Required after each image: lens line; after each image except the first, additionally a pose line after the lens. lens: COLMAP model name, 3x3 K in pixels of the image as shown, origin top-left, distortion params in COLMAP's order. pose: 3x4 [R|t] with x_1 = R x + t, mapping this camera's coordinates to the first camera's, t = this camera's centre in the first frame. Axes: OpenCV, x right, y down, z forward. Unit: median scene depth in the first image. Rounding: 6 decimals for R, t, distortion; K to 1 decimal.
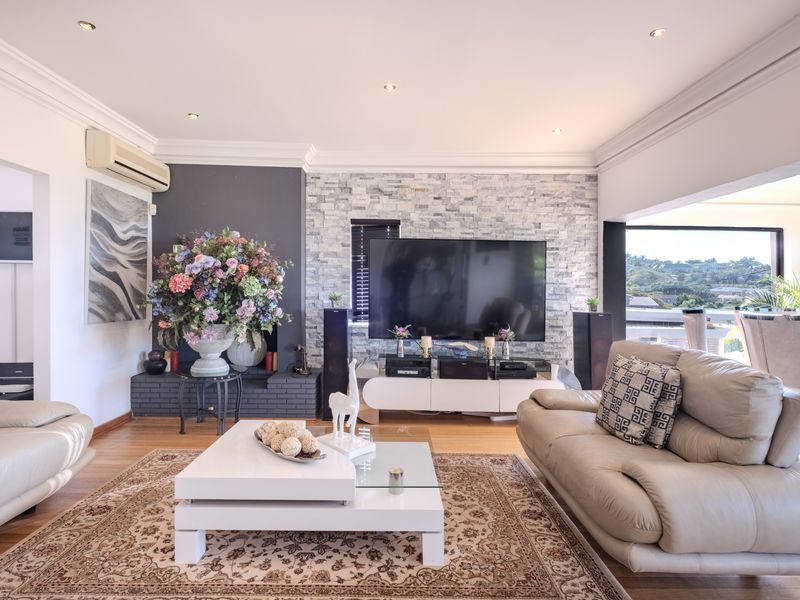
lens RADIAL K [[448.8, 0, 397.9], [0, 448.8, 279.9], [0, 0, 1]] dist [0.000260, -0.000170]
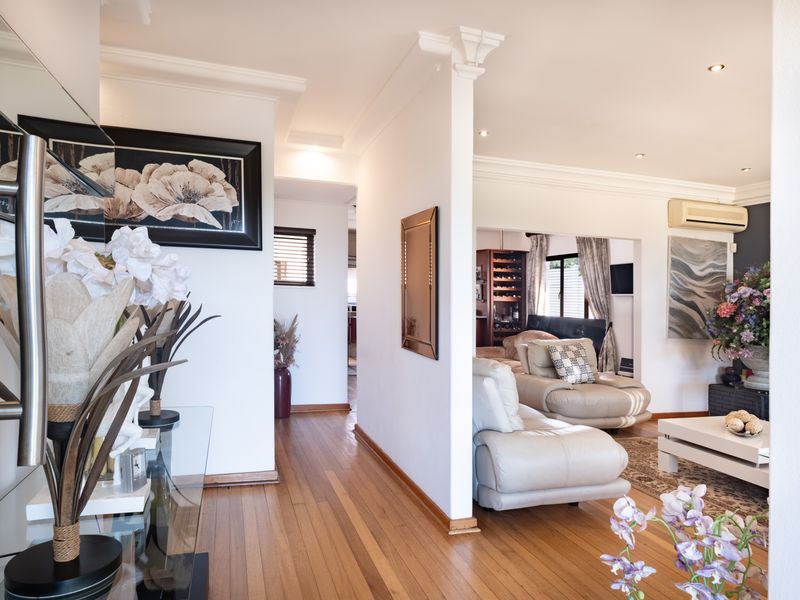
lens RADIAL K [[524.5, 0, 396.1], [0, 524.5, 294.1], [0, 0, 1]] dist [-0.007587, -0.002093]
pose [[0.299527, -0.016616, -0.953943, 0.631800], [-0.010221, 0.999735, -0.020623, 0.002655], [0.954033, 0.015927, 0.299278, -0.325649]]
